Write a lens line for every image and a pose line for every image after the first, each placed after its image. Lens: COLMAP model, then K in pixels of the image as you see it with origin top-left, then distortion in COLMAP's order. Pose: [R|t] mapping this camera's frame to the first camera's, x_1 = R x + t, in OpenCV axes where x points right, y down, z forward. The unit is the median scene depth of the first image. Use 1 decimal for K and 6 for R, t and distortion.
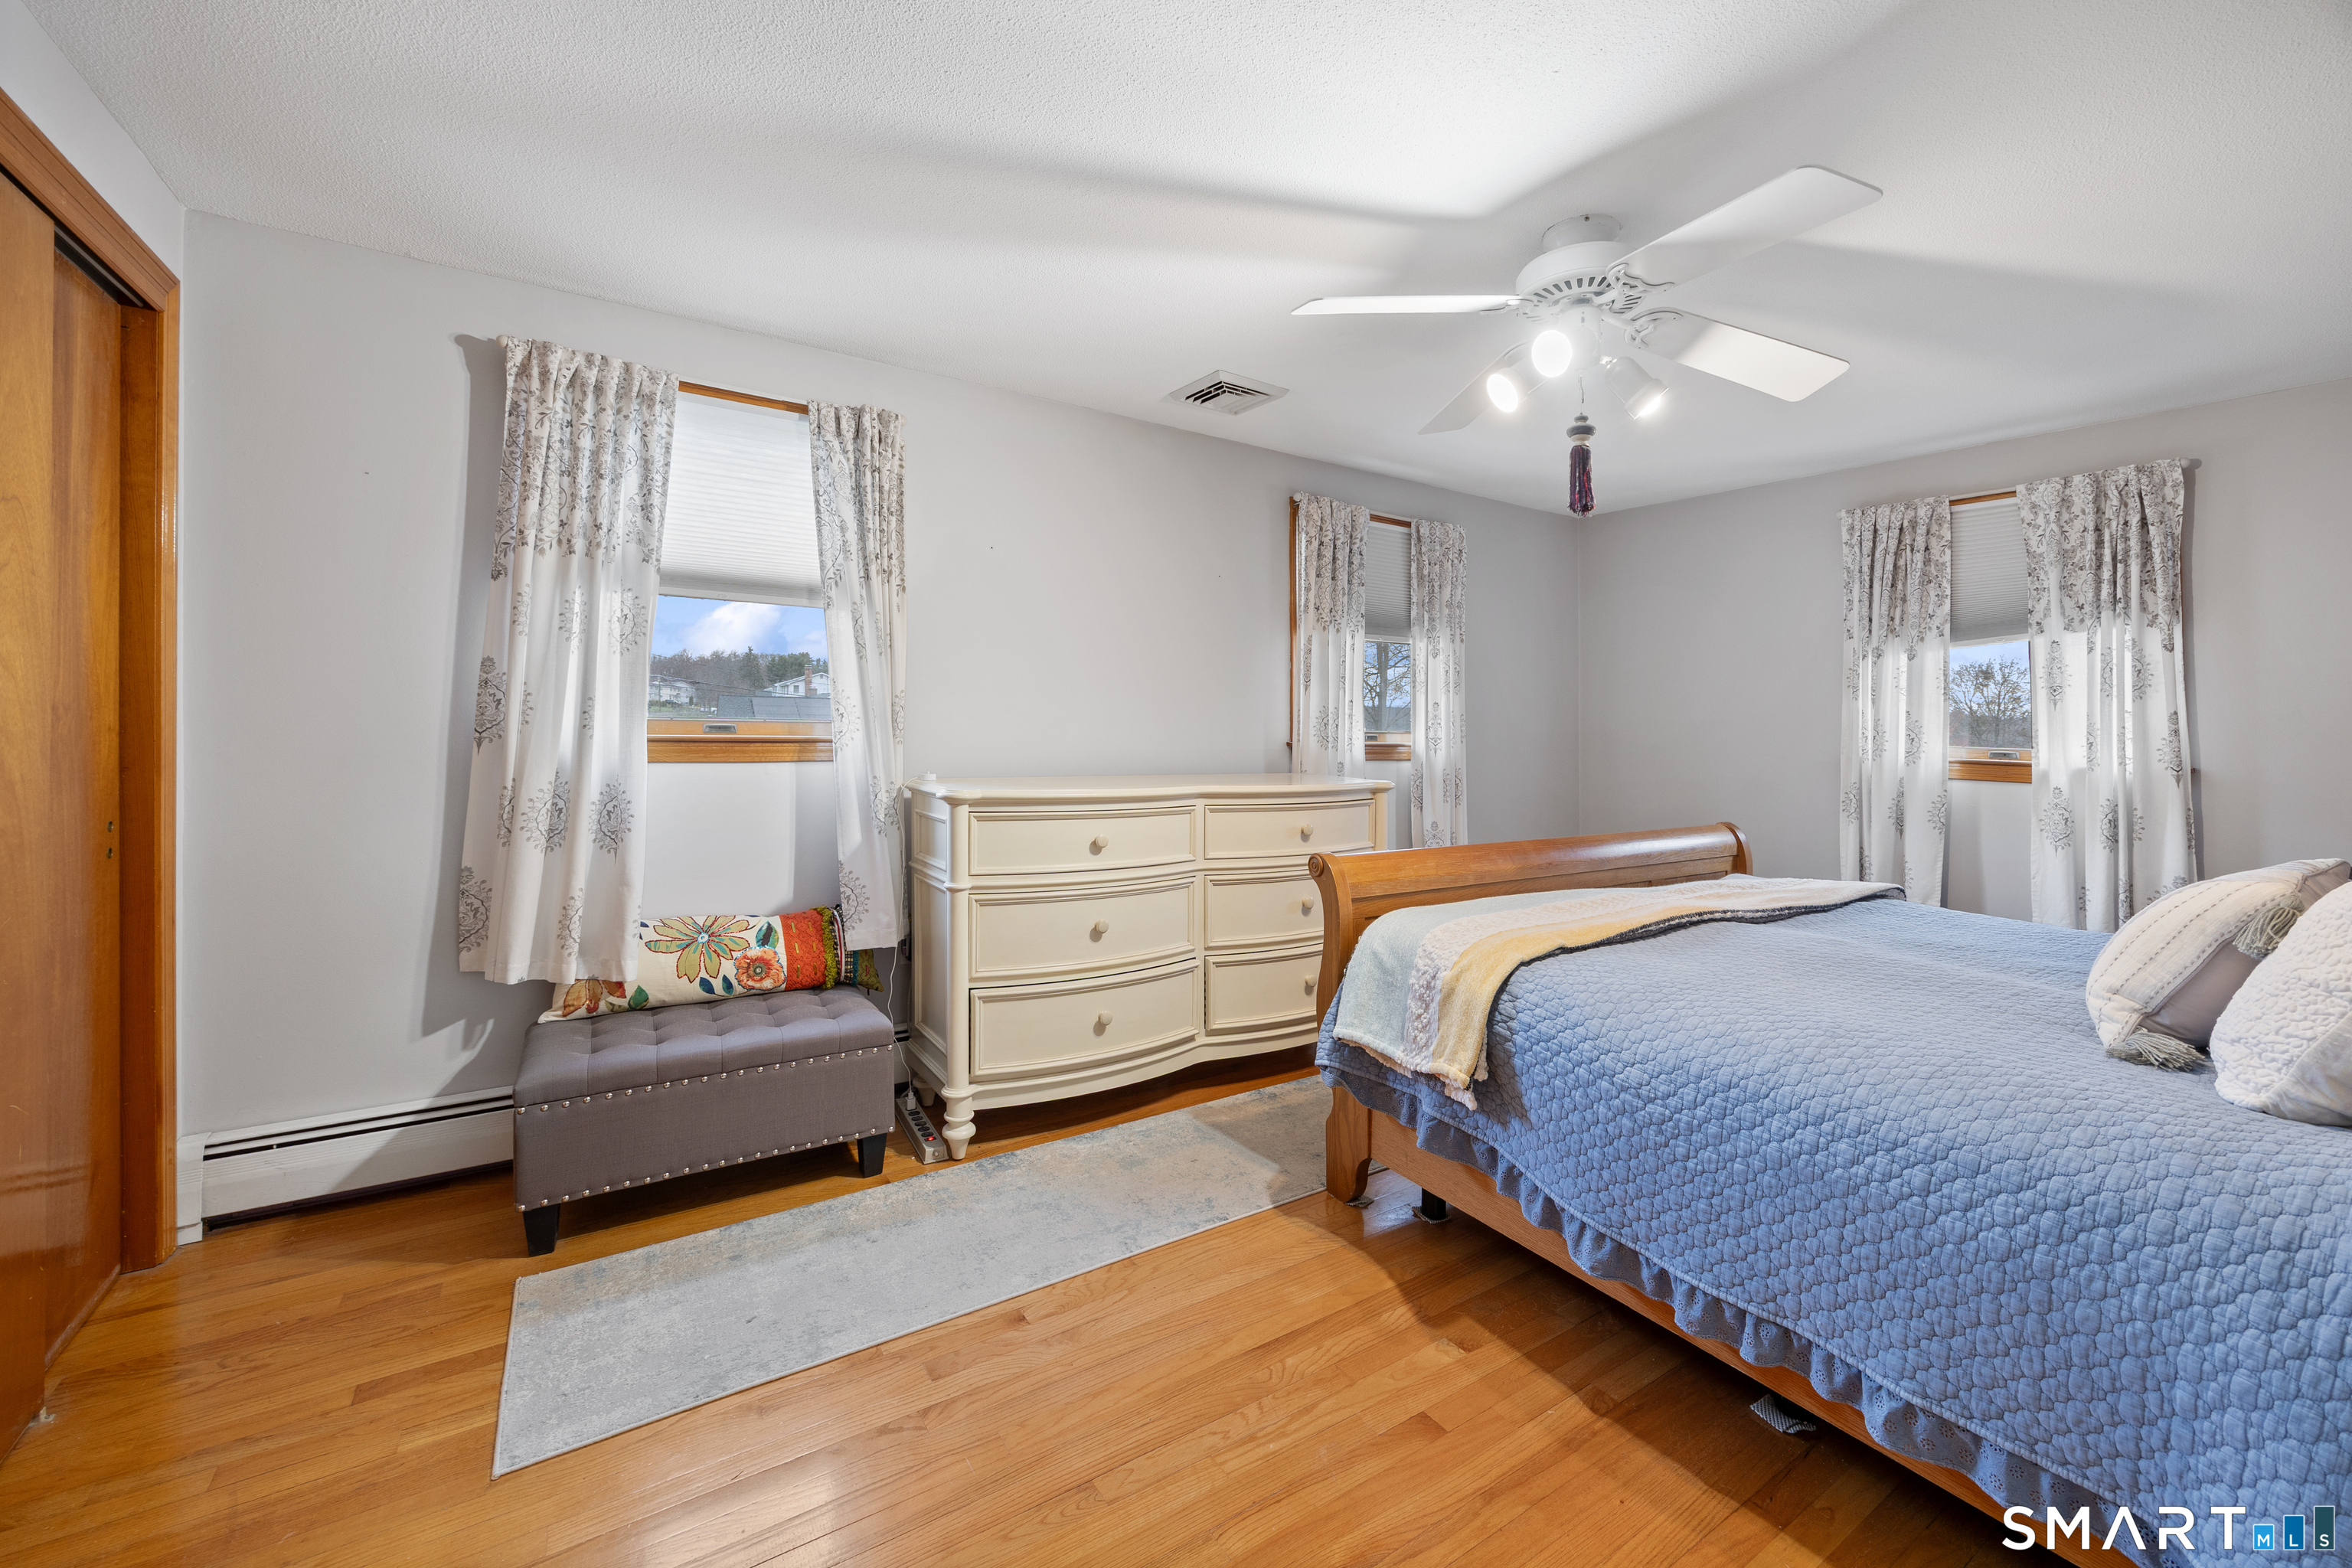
lens RADIAL K [[944.2, 0, 1174.9], [0, 944.2, 753.9], [0, 0, 1]] dist [0.000791, 0.000058]
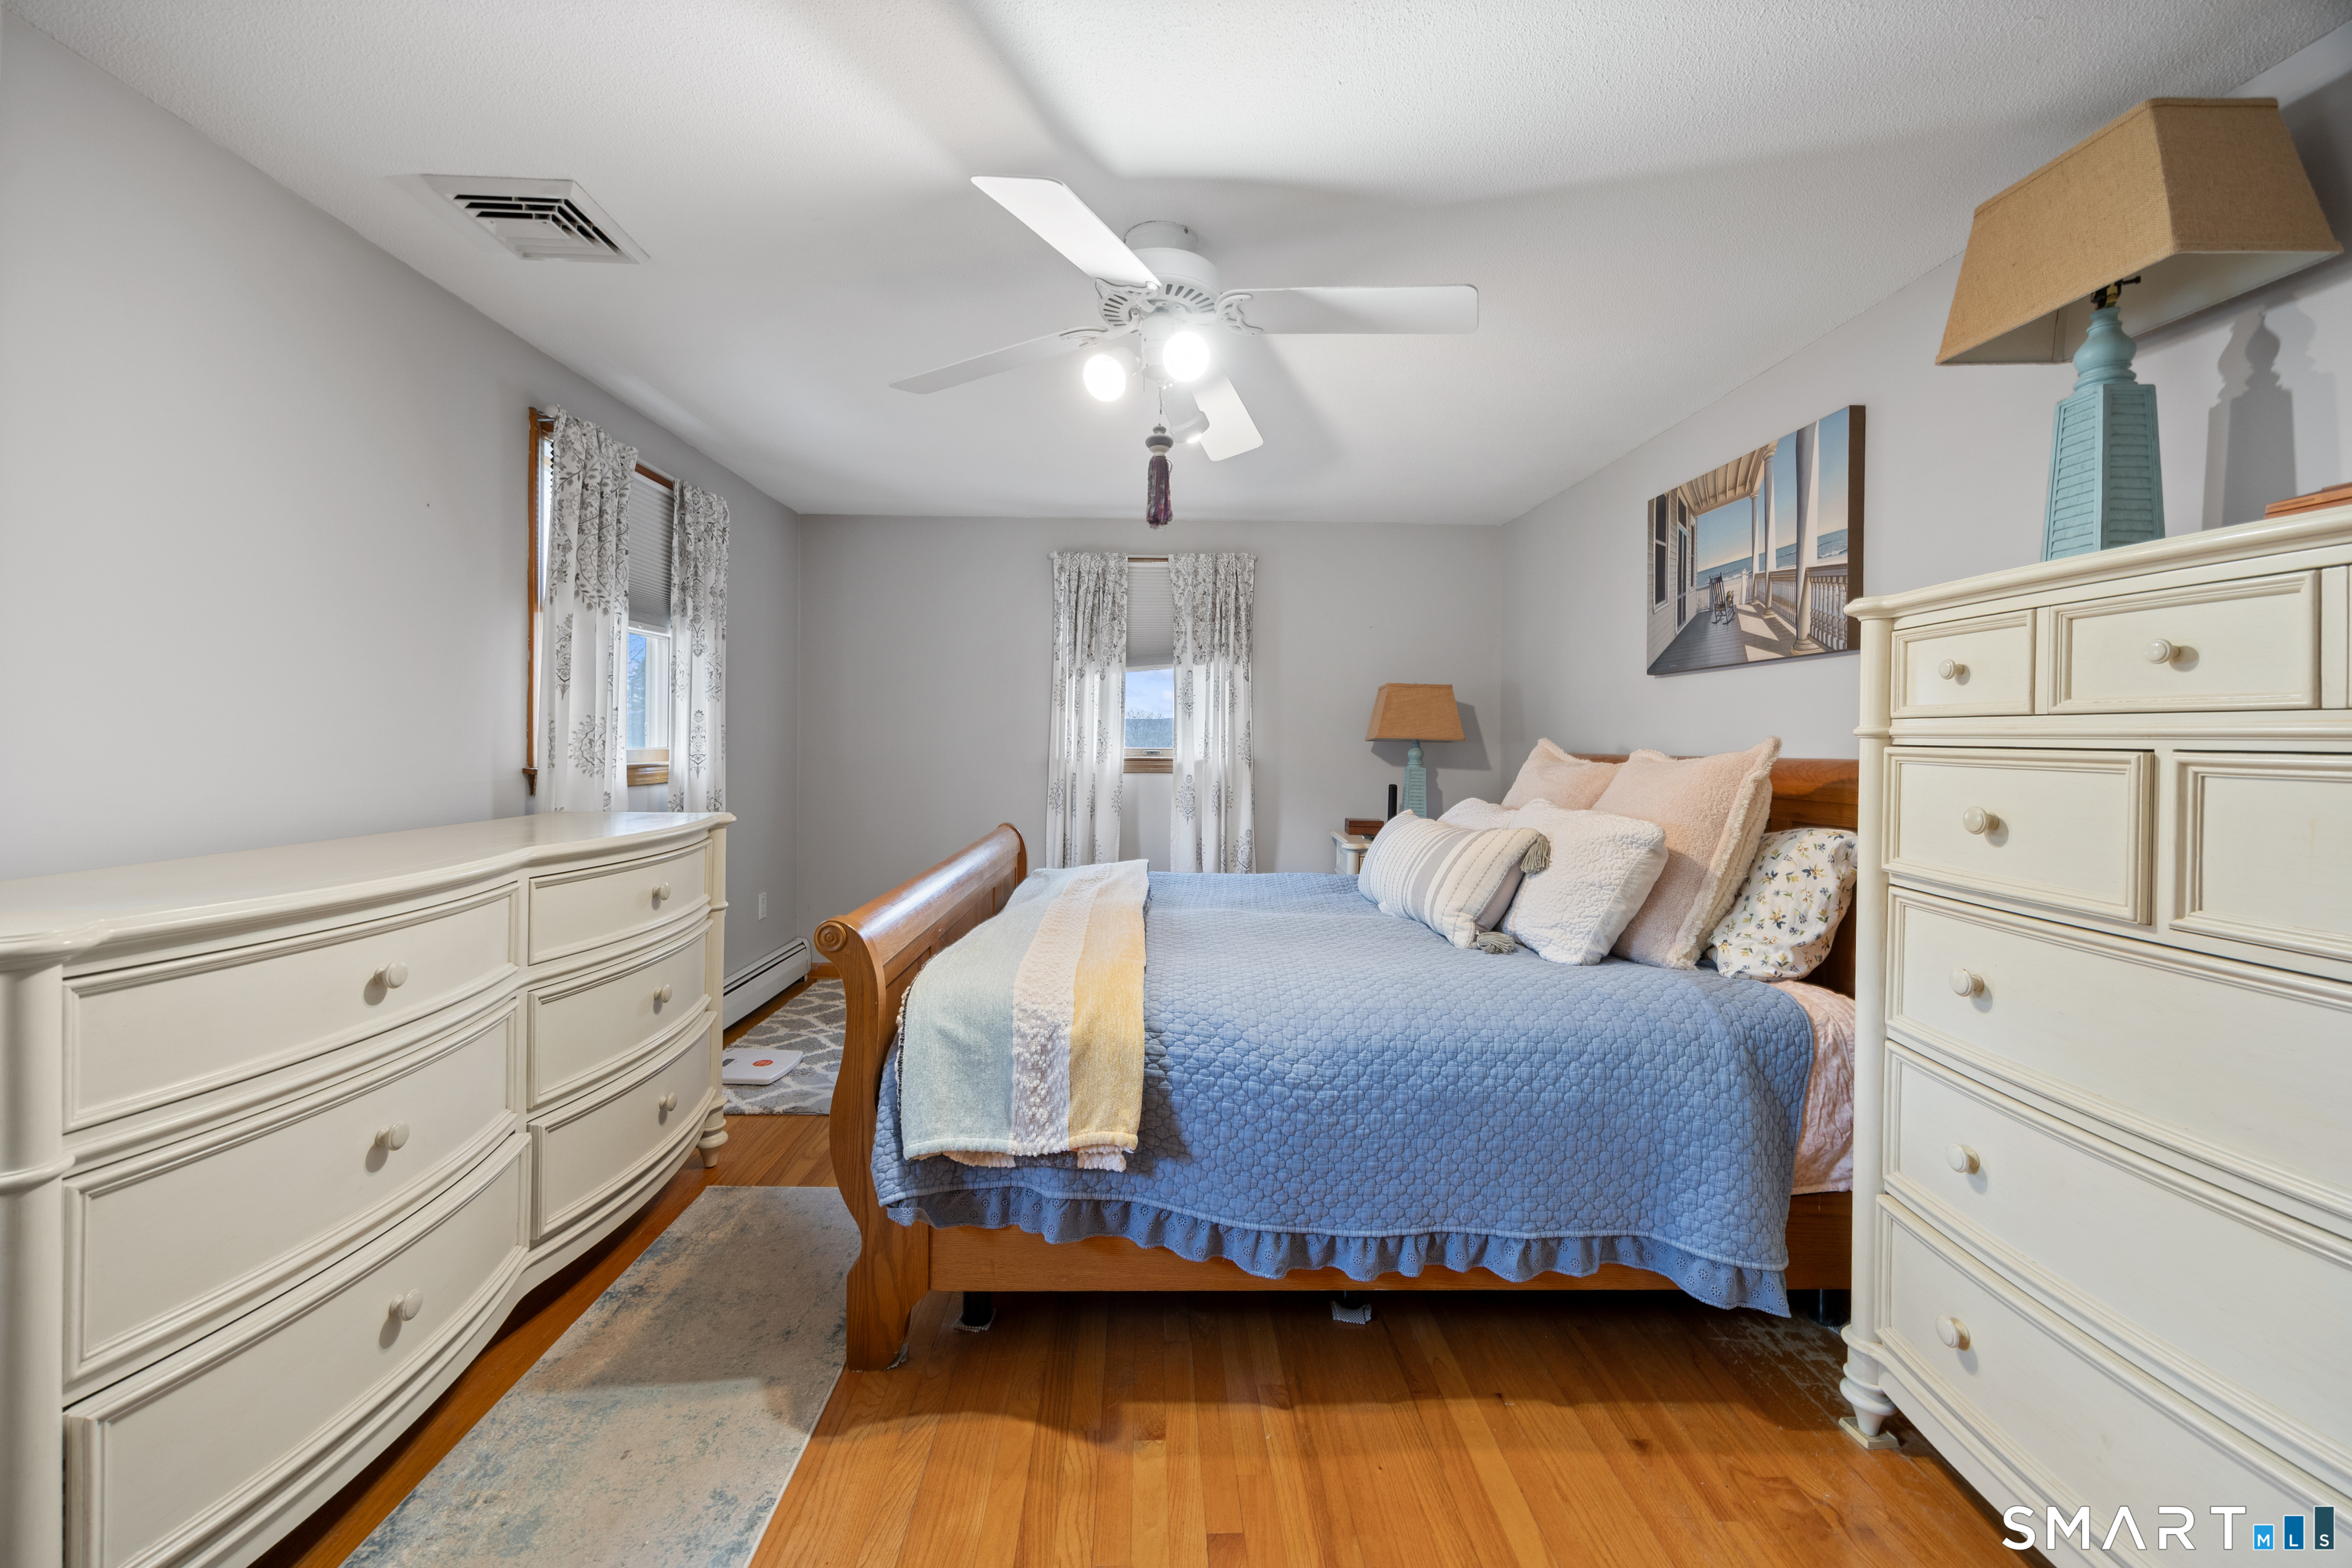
lens RADIAL K [[923.2, 0, 1171.7], [0, 923.2, 753.6], [0, 0, 1]] dist [0.000882, 0.000054]
pose [[0.518647, -0.034355, 0.854298, -0.351071], [0.038047, 0.999130, 0.017081, -0.028596], [-0.854142, 0.023645, 0.519503, 0.438055]]
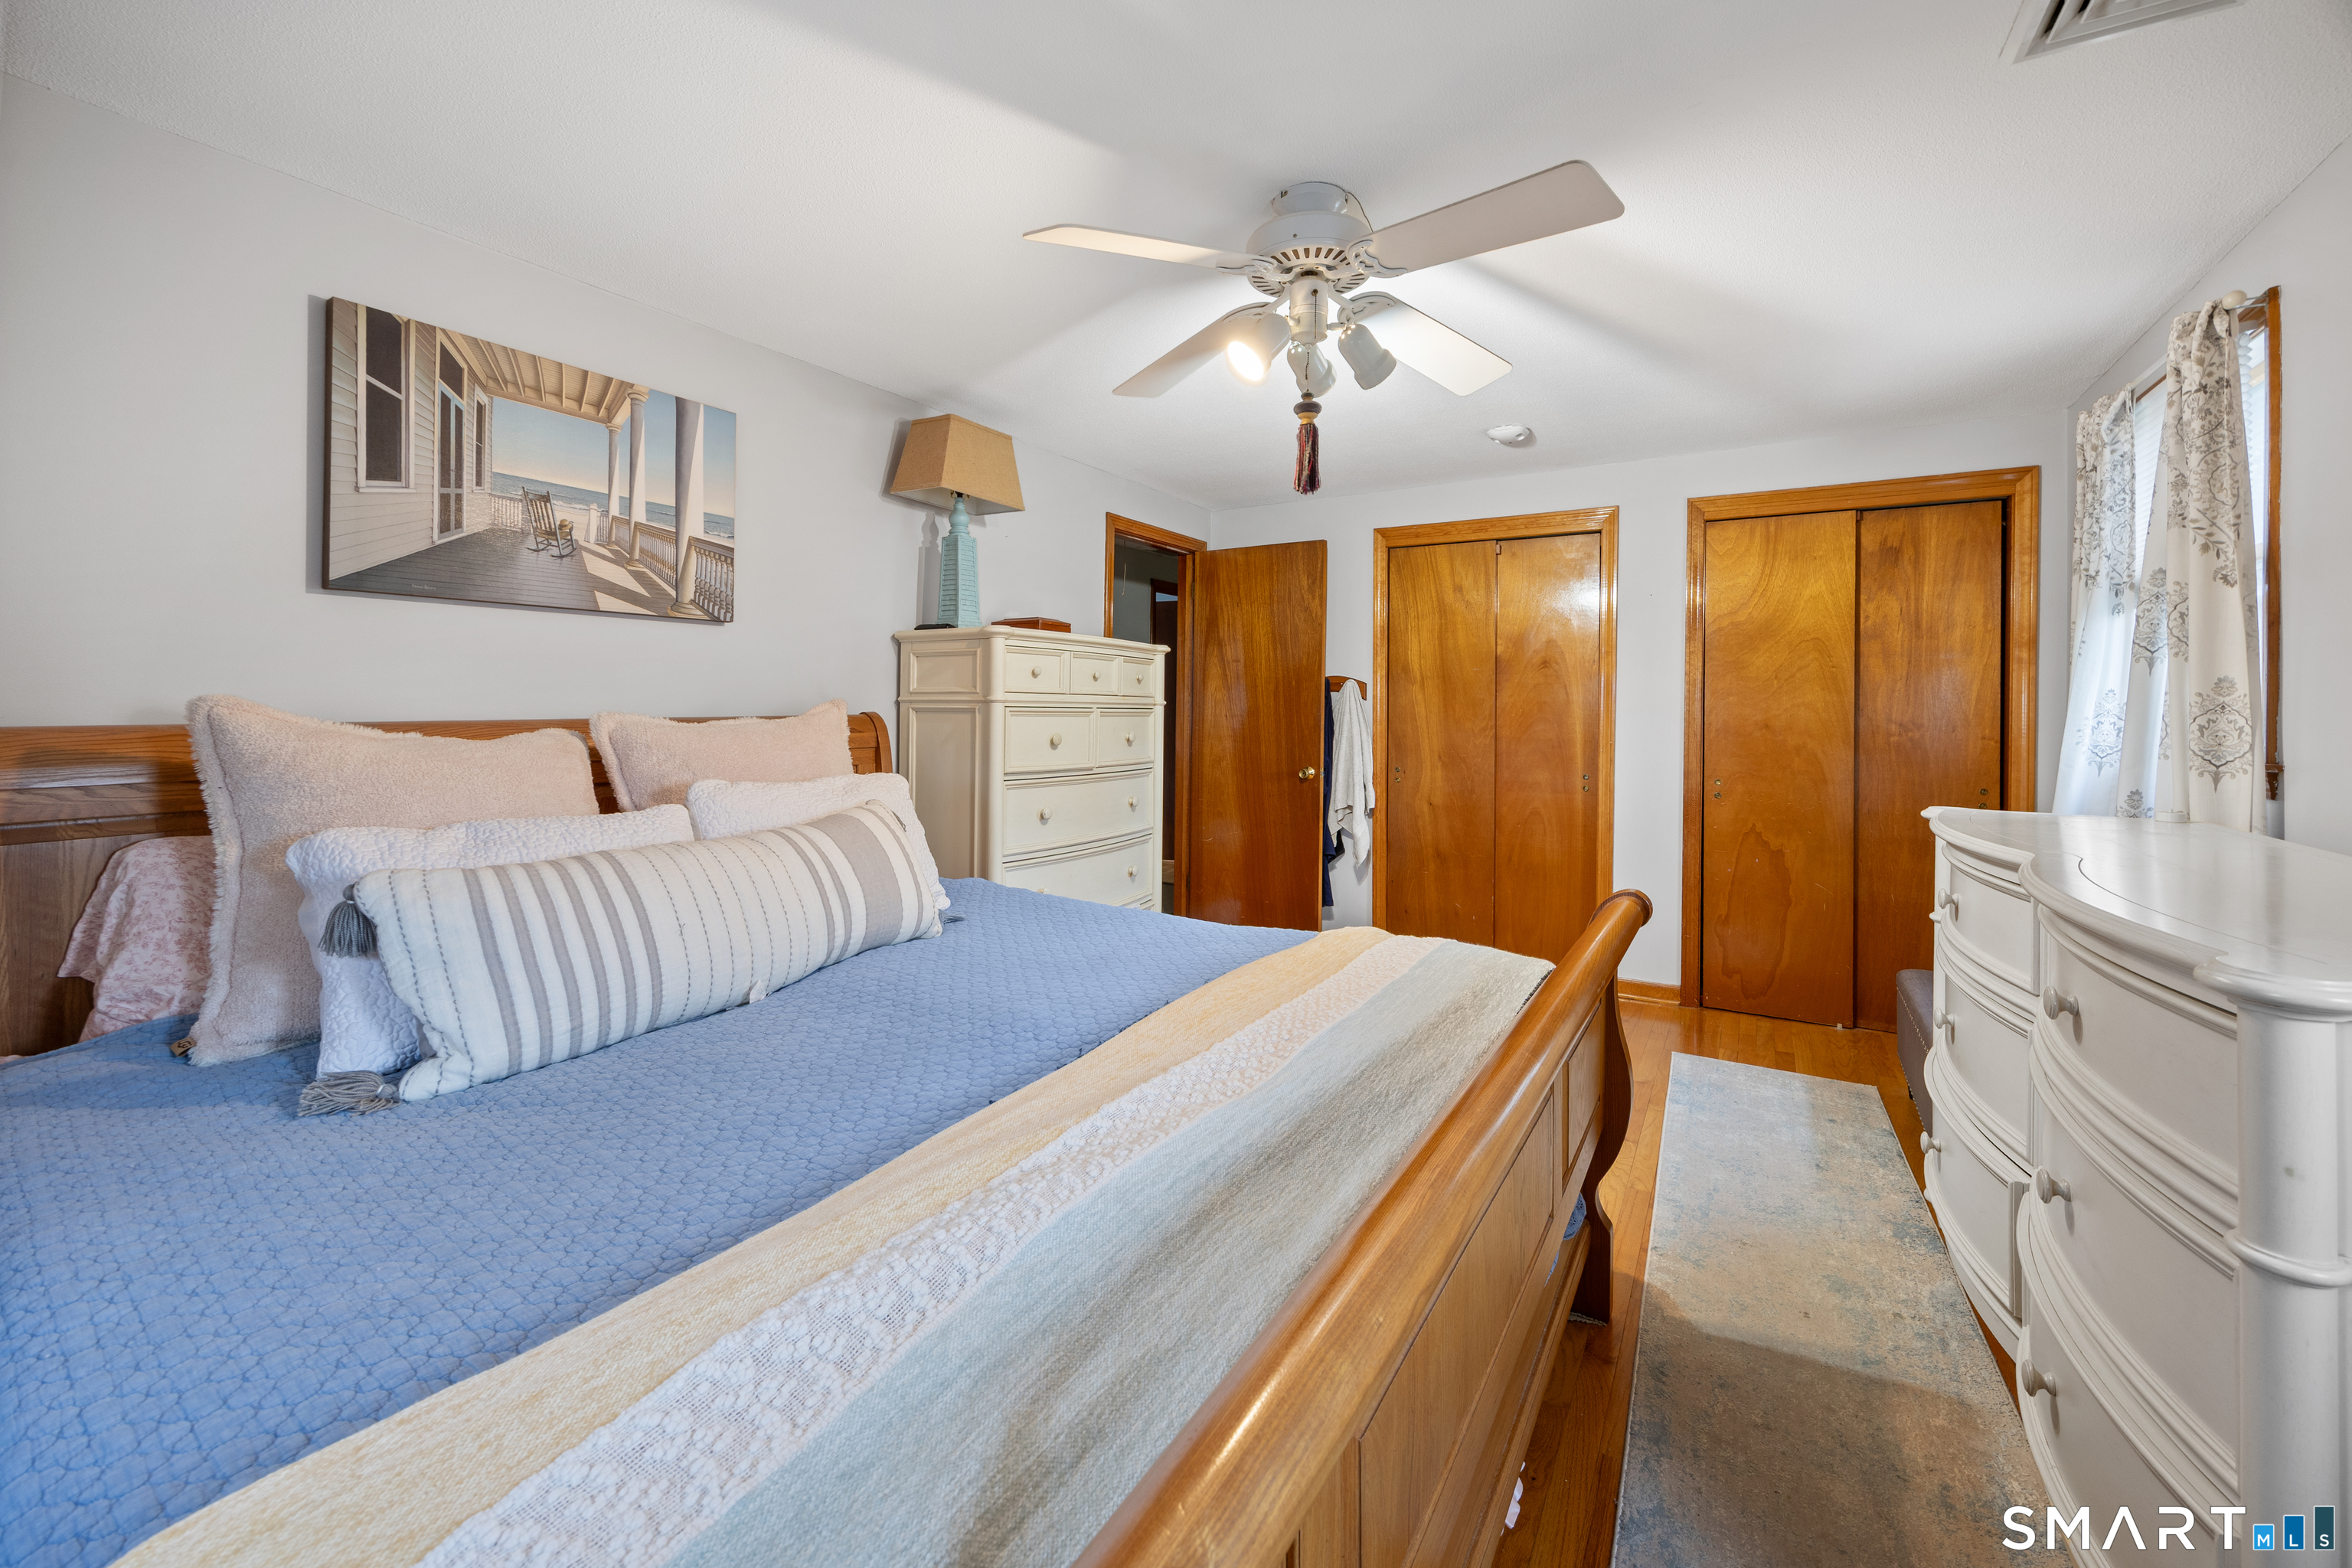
lens RADIAL K [[944.2, 0, 1174.9], [0, 944.2, 753.9], [0, 0, 1]] dist [0.000791, 0.000058]
pose [[-0.899355, -0.007074, -0.437162, 0.927521], [-0.043956, 0.996266, 0.074307, -0.043738], [0.435004, 0.086045, -0.896308, 1.684926]]
